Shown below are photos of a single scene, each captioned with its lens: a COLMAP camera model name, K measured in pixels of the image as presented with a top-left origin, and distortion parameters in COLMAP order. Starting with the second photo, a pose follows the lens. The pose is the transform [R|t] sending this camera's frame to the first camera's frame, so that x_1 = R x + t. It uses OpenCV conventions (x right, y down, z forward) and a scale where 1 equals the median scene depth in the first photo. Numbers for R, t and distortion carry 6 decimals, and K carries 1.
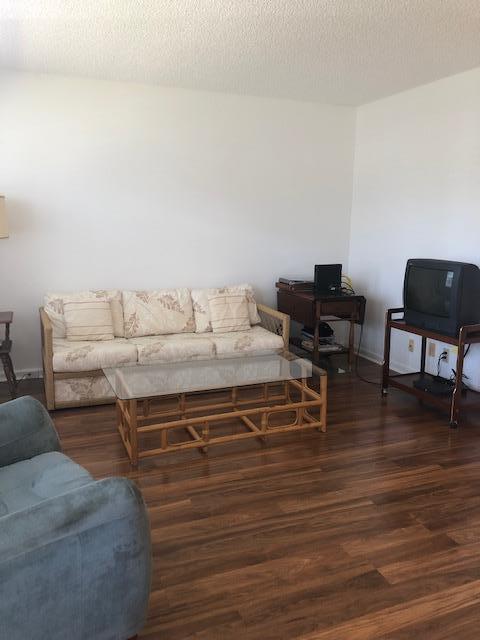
lens RADIAL K [[517.5, 0, 238.1], [0, 517.5, 319.4], [0, 0, 1]] dist [0.100220, -0.139049]
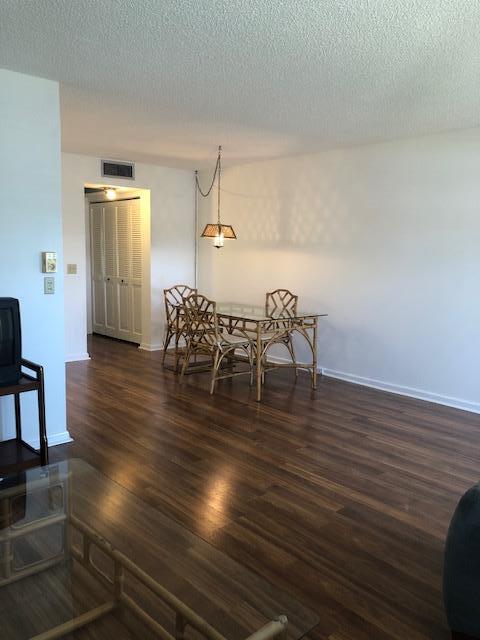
lens RADIAL K [[521.3, 0, 240.0], [0, 521.3, 320.0], [0, 0, 1]] dist [0.026645, -0.009711]
pose [[-0.363488, -0.136031, 0.921614, -0.750878], [0.155433, 0.966560, 0.203968, -0.284799], [-0.918541, 0.217389, -0.330189, 1.434996]]
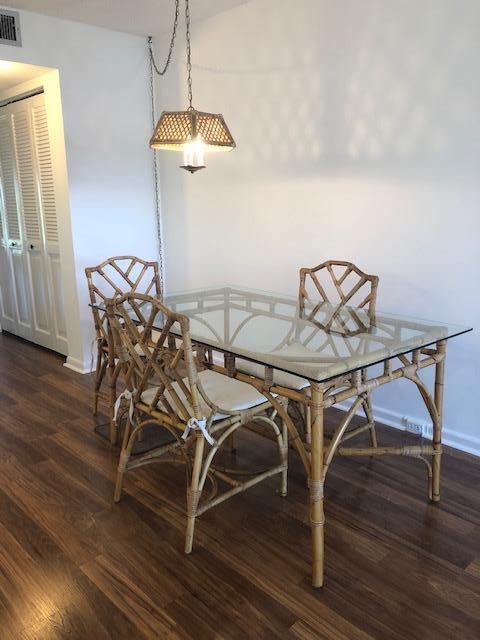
lens RADIAL K [[521.3, 0, 240.0], [0, 521.3, 320.0], [0, 0, 1]] dist [0.026645, -0.009711]
pose [[-0.389075, -0.210649, 0.896798, 0.547669], [0.186163, 0.935440, 0.300492, -0.147033], [-0.902200, 0.283865, -0.324741, 0.986447]]
